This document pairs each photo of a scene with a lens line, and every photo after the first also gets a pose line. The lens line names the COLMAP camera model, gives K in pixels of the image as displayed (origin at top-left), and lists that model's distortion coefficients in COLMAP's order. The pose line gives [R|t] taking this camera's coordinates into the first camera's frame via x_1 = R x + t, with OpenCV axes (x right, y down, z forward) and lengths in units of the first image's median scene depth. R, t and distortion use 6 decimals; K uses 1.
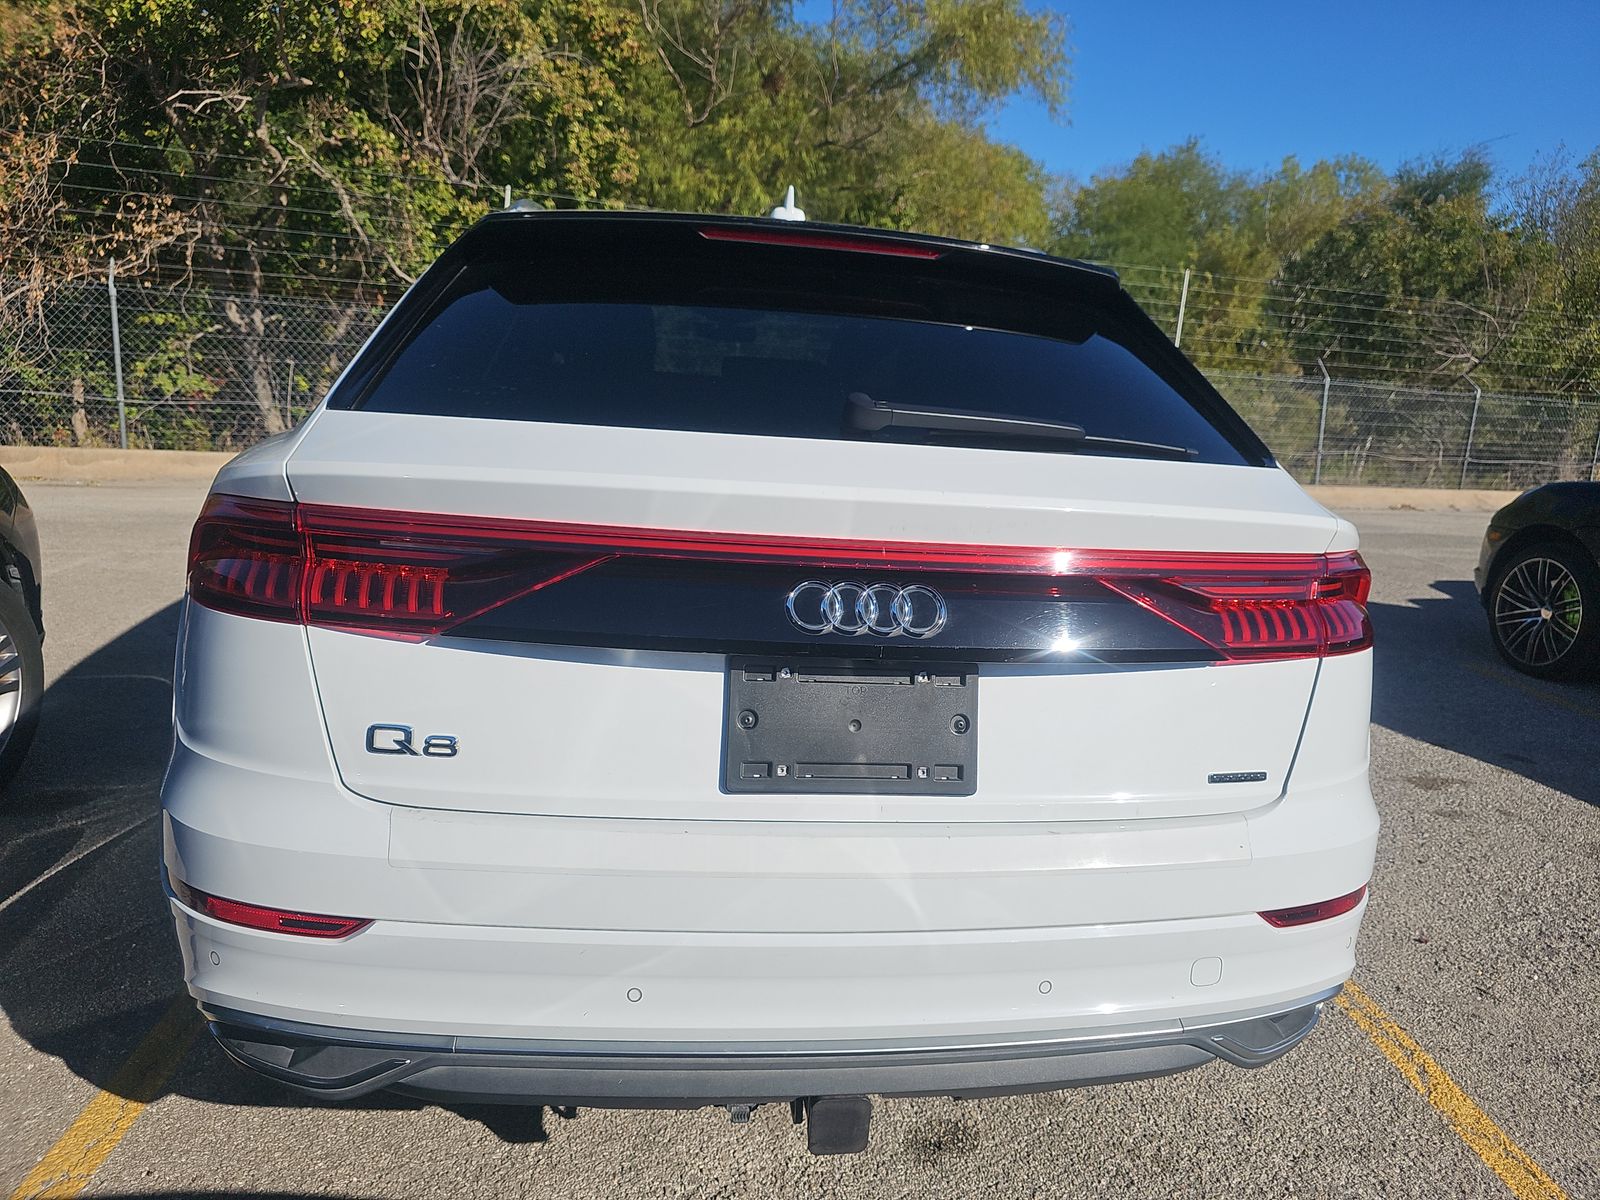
lens RADIAL K [[1069.4, 0, 804.8], [0, 1069.4, 588.3], [0, 0, 1]] dist [0.039536, -0.043001]
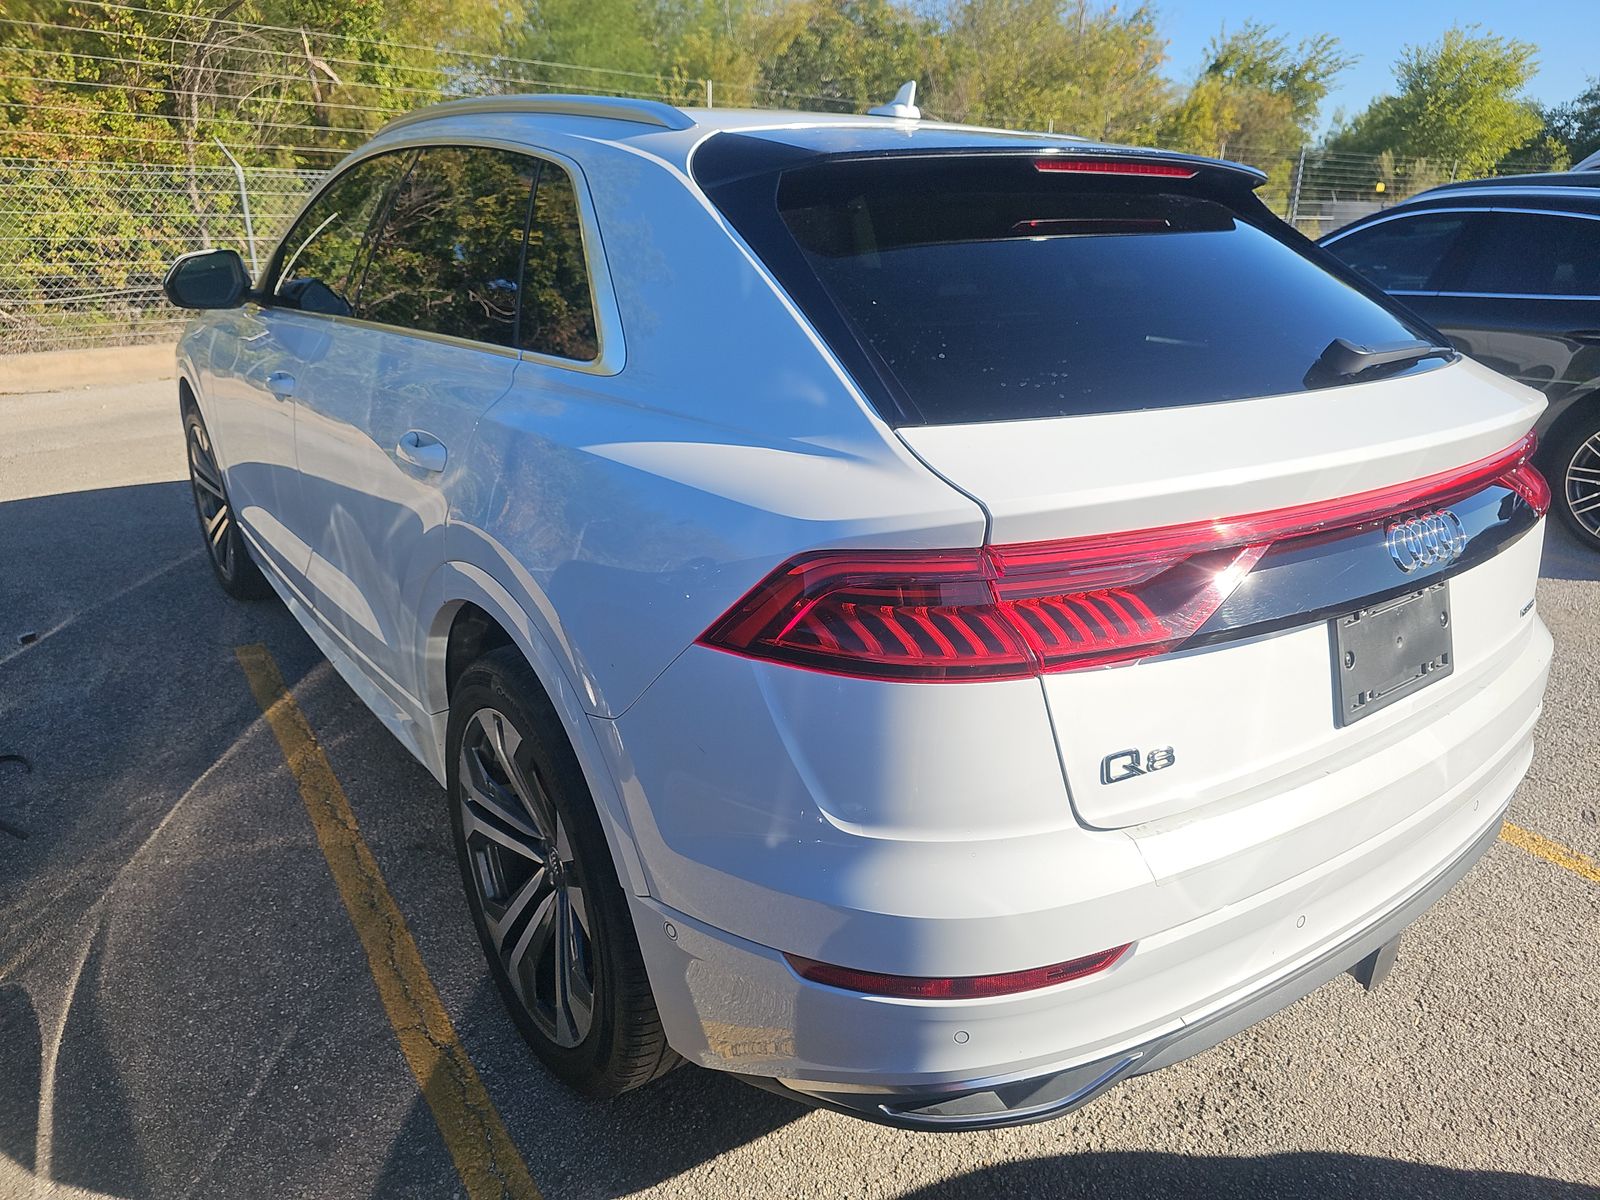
lens RADIAL K [[1069.4, 0, 804.8], [0, 1069.4, 588.3], [0, 0, 1]] dist [0.039536, -0.043001]
pose [[0.876049, -0.213656, 0.432307, -0.155600], [0.139206, 0.970371, 0.197487, -0.037831], [-0.461693, -0.112829, 0.879835, 0.044598]]
